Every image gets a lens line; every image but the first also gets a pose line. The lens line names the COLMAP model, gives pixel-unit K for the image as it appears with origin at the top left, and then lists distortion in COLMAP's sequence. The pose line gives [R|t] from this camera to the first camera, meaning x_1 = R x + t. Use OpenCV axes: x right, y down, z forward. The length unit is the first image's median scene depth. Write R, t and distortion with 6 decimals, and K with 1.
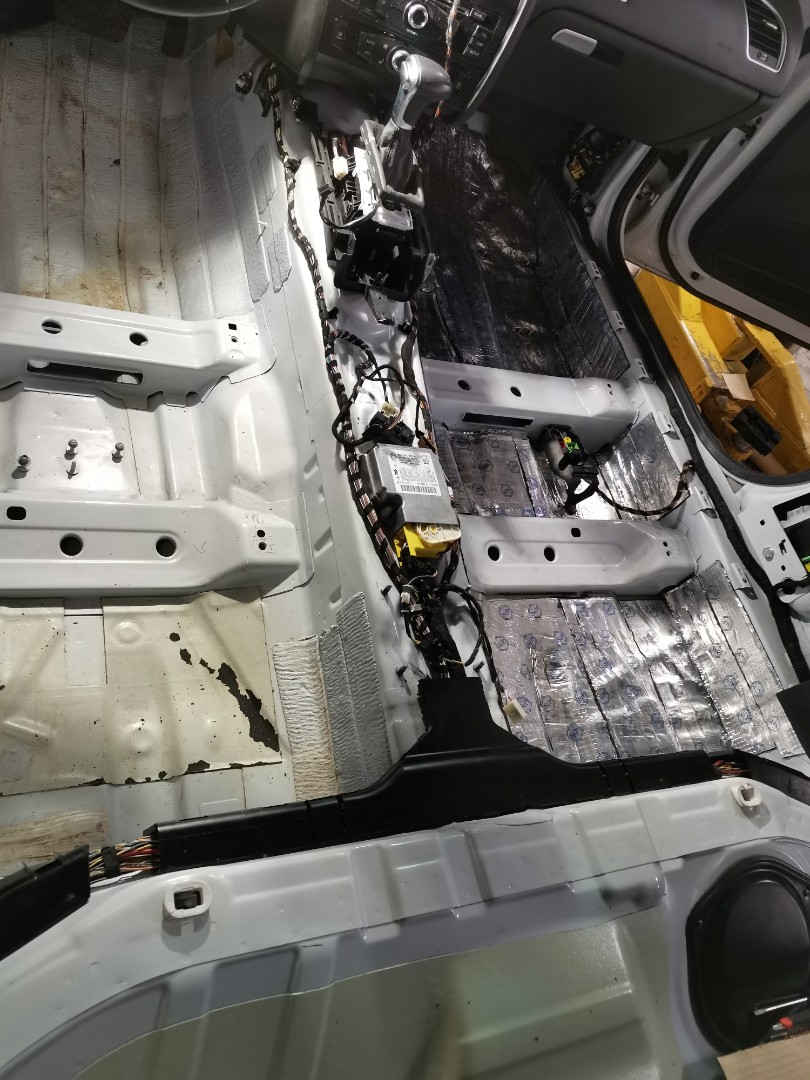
lens RADIAL K [[805.4, 0, 407.9], [0, 805.4, 541.7], [0, 0, 1]] dist [0.097357, -0.127074]
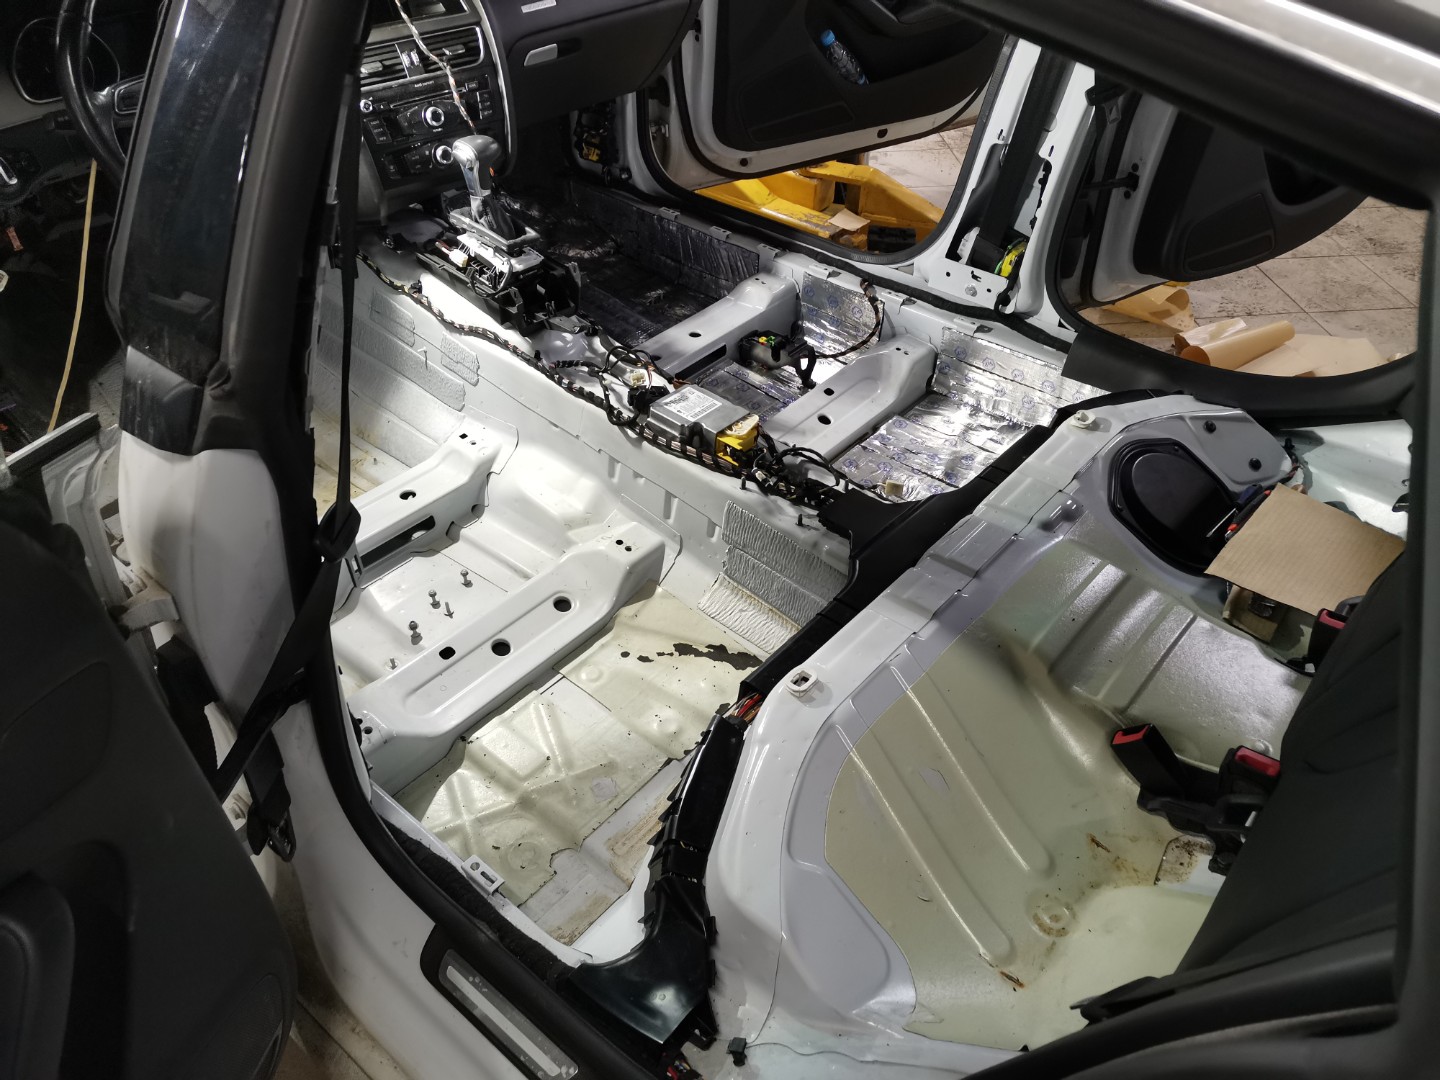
lens RADIAL K [[1072.0, 0, 724.5], [0, 1072.0, 536.7], [0, 0, 1]] dist [0.075422, -0.053133]
pose [[0.748047, -0.648906, 0.139095, -0.261460], [0.661443, 0.746066, -0.076667, 0.182410], [-0.054024, 0.149354, 0.987307, -0.426453]]
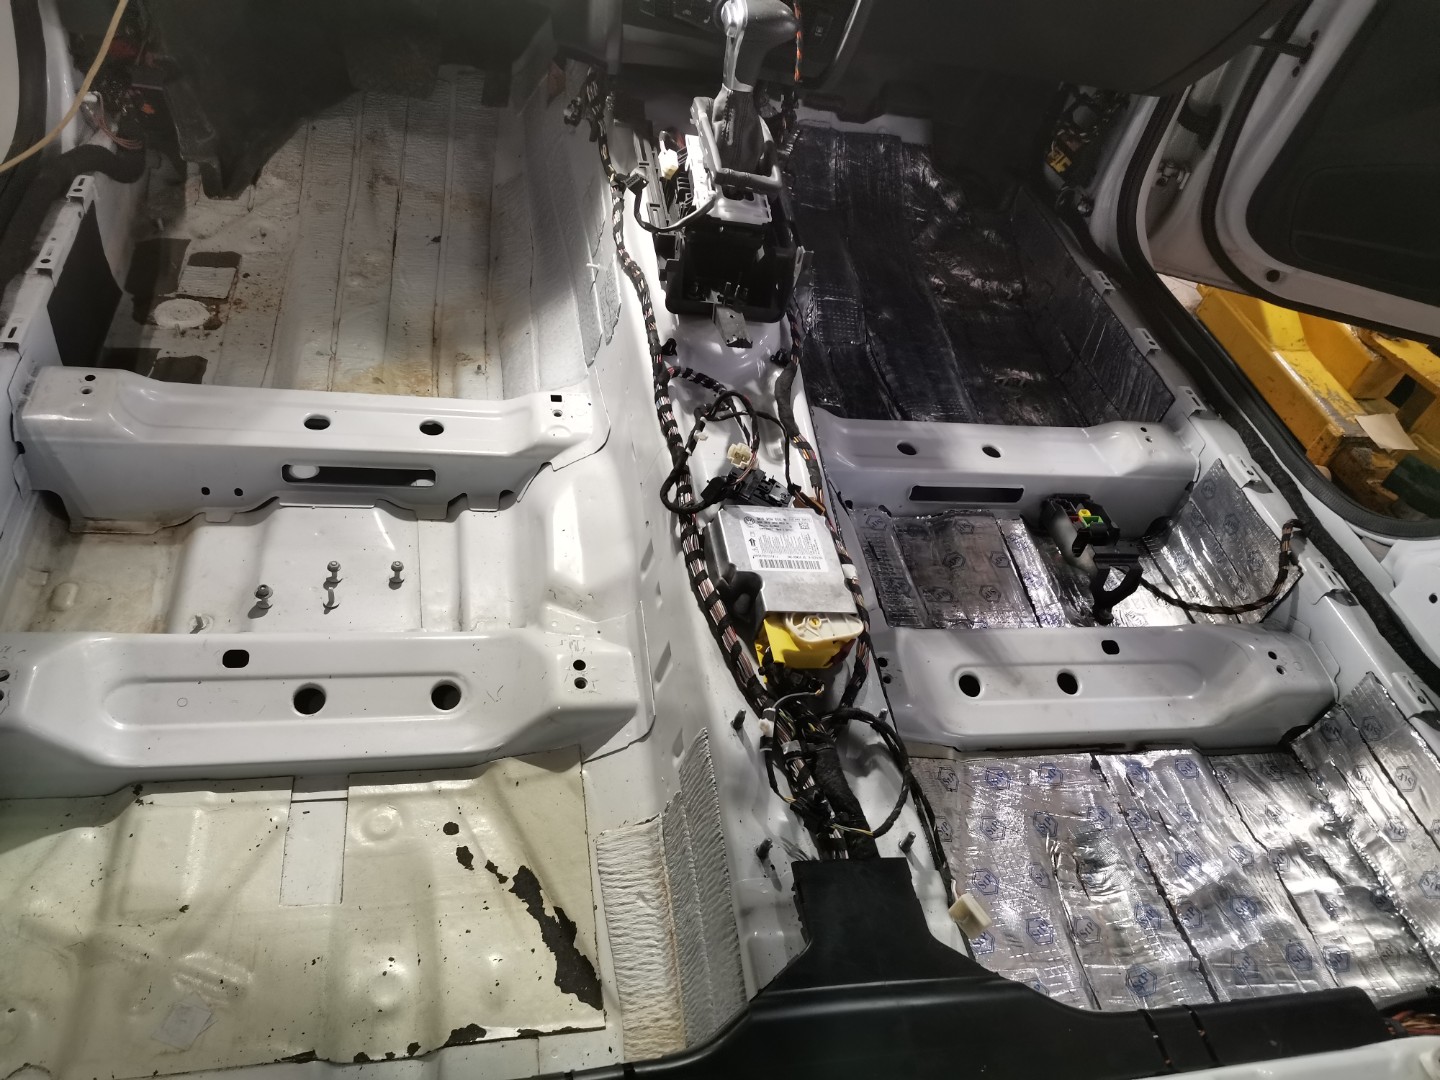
lens RADIAL K [[1073.9, 0, 727.1], [0, 1073.9, 535.5], [0, 0, 1]] dist [0.097357, -0.127074]
pose [[0.971338, -0.116840, -0.207004, 0.129661], [0.068630, 0.971619, -0.226378, 0.092429], [0.227579, 0.205683, 0.951789, 0.147871]]
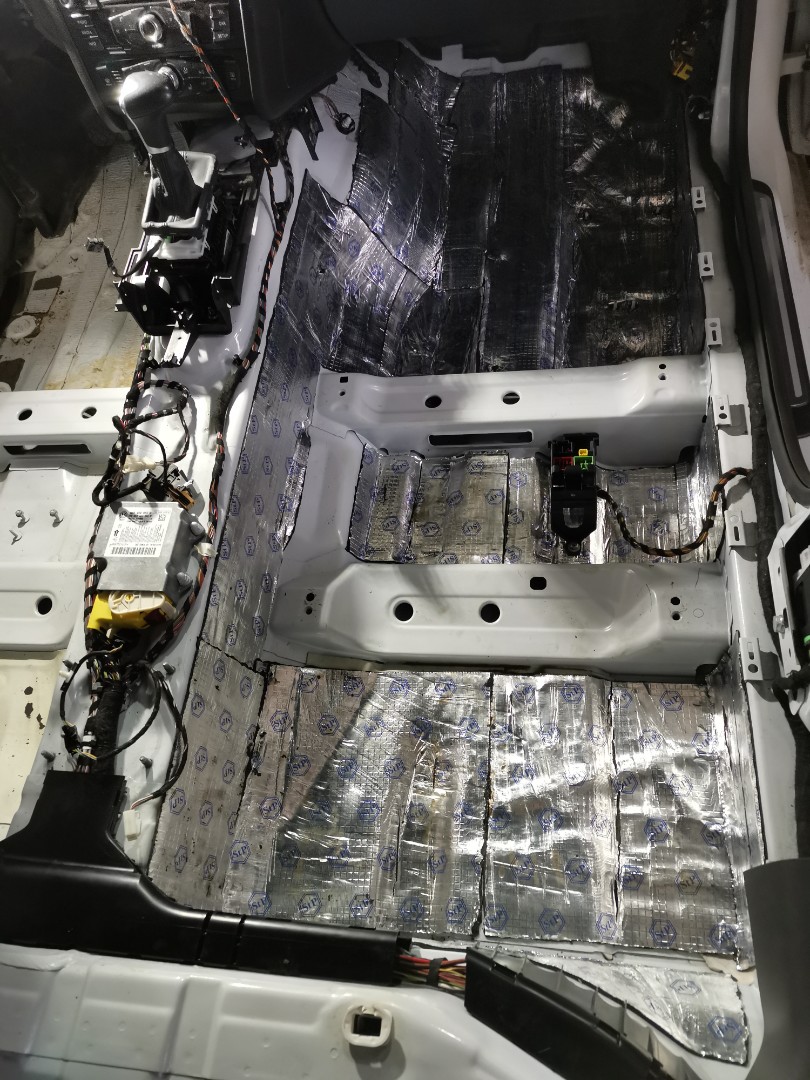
lens RADIAL K [[805.4, 0, 407.9], [0, 805.4, 541.7], [0, 0, 1]] dist [0.097357, -0.127074]
pose [[0.759509, -0.025190, -0.650009, 0.741399], [0.019252, 0.999683, -0.016245, -0.049102], [0.650212, -0.000176, 0.759752, 0.458344]]
